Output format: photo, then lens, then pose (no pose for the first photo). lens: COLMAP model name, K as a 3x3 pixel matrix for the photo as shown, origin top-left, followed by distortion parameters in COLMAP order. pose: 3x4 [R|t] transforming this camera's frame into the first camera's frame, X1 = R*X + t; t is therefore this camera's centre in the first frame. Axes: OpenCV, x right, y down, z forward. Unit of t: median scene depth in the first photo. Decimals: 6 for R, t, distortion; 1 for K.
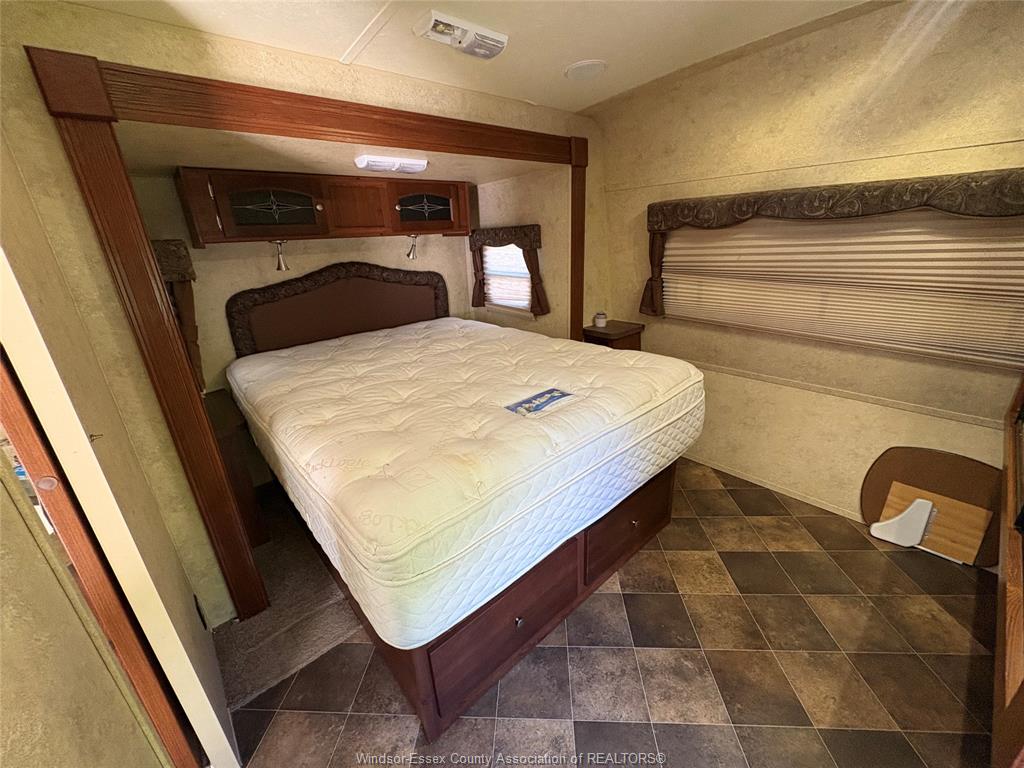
lens RADIAL K [[408.1, 0, 506.3], [0, 408.1, 380.4], [0, 0, 1]] dist [0.000075, 0.000089]
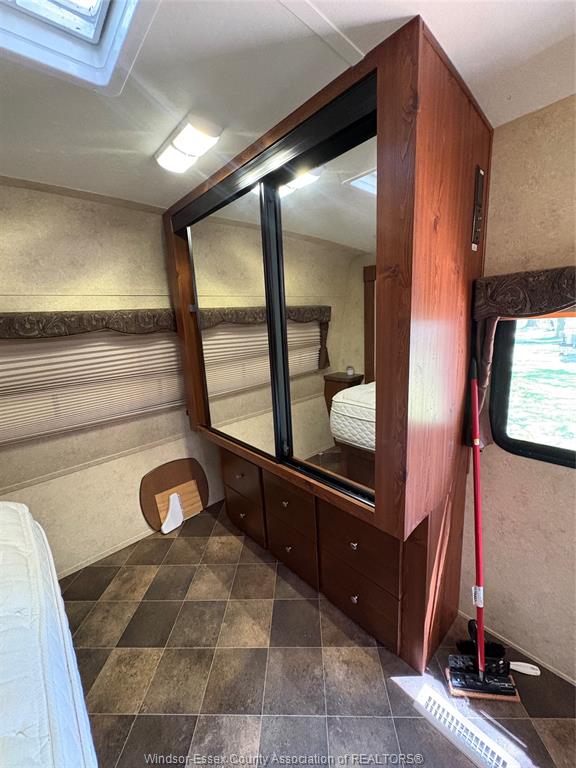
lens RADIAL K [[306.1, 0, 291.3], [0, 306.1, 379.5], [0, 0, 1]] dist [0.000075, 0.000089]
pose [[-0.018002, -0.149398, 0.988613, -0.138945], [0.403324, 0.903671, 0.143906, -0.110716], [-0.914880, 0.401322, 0.043988, 0.317429]]
